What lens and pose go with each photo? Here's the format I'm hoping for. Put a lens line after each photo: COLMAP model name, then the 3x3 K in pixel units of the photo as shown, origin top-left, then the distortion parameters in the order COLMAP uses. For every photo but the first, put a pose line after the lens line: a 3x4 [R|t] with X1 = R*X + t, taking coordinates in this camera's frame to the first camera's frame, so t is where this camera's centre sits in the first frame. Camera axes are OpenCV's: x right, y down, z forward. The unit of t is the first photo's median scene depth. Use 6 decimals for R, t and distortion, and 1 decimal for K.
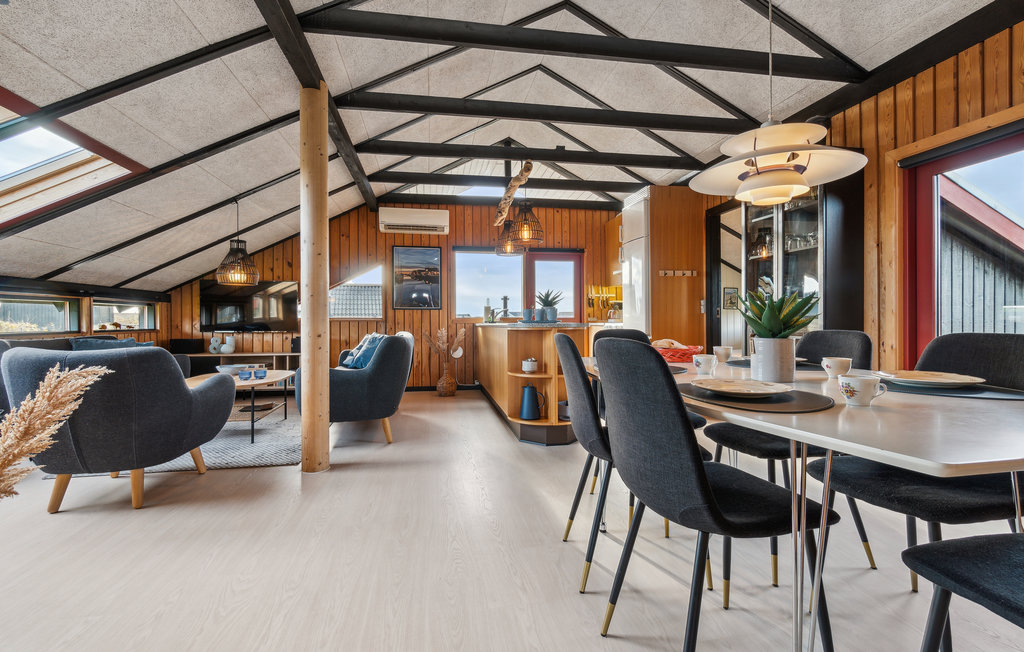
lens RADIAL K [[457.4, 0, 512.0], [0, 457.4, 326.0], [0, 0, 1]] dist [-0.002209, -0.000415]
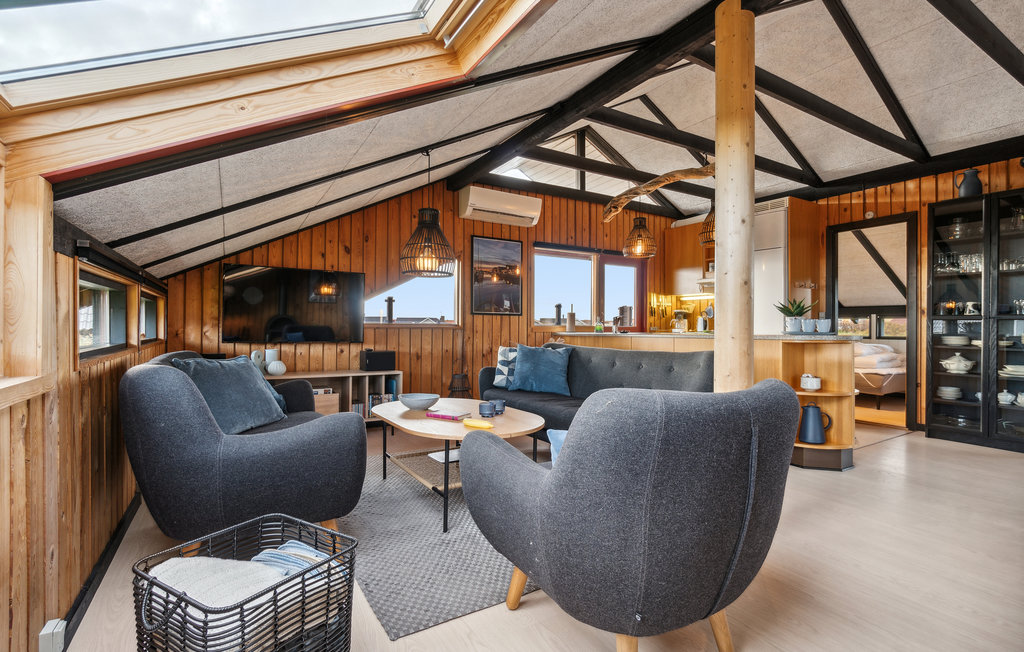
lens RADIAL K [[469.4, 0, 512.0], [0, 469.4, 326.0], [0, 0, 1]] dist [-0.002813, -0.000051]
pose [[0.936329, 0.011849, 0.350924, -0.484726], [-0.006822, 0.999856, -0.015559, -0.003333], [-0.351058, 0.012174, 0.936275, 0.203322]]
